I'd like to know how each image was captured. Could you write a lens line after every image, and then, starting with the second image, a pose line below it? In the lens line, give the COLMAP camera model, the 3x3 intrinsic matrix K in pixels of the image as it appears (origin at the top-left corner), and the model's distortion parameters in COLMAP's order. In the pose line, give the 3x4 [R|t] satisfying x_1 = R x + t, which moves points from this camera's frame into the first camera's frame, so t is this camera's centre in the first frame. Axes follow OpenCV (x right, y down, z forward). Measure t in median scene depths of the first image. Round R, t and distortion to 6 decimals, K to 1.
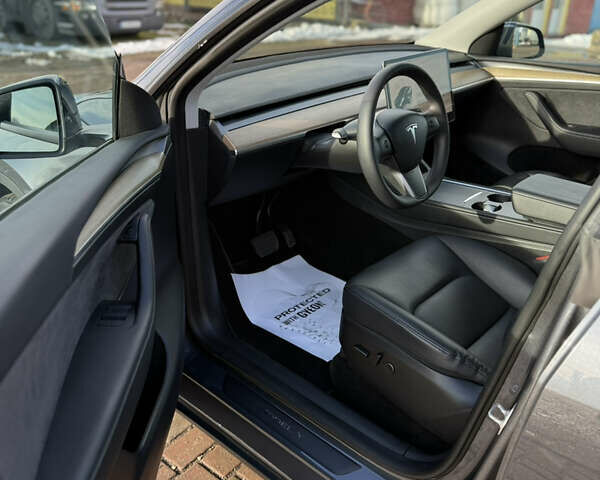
lens RADIAL K [[560.7, 0, 300.9], [0, 560.7, 251.6], [0, 0, 1]] dist [0.142895, -0.293112]
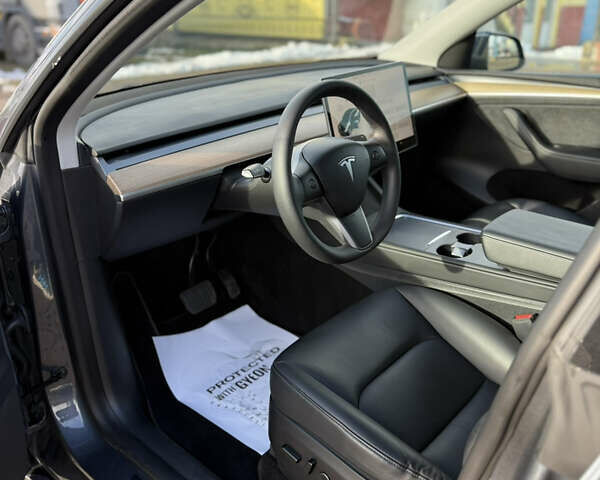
lens RADIAL K [[573.2, 0, 301.9], [0, 573.2, 250.9], [0, 0, 1]] dist [0.195708, -0.448835]
pose [[0.999500, -0.029672, 0.010964, 0.091366], [0.030076, 0.998798, -0.038699, -0.049504], [-0.009802, 0.039009, 0.999191, 0.154415]]
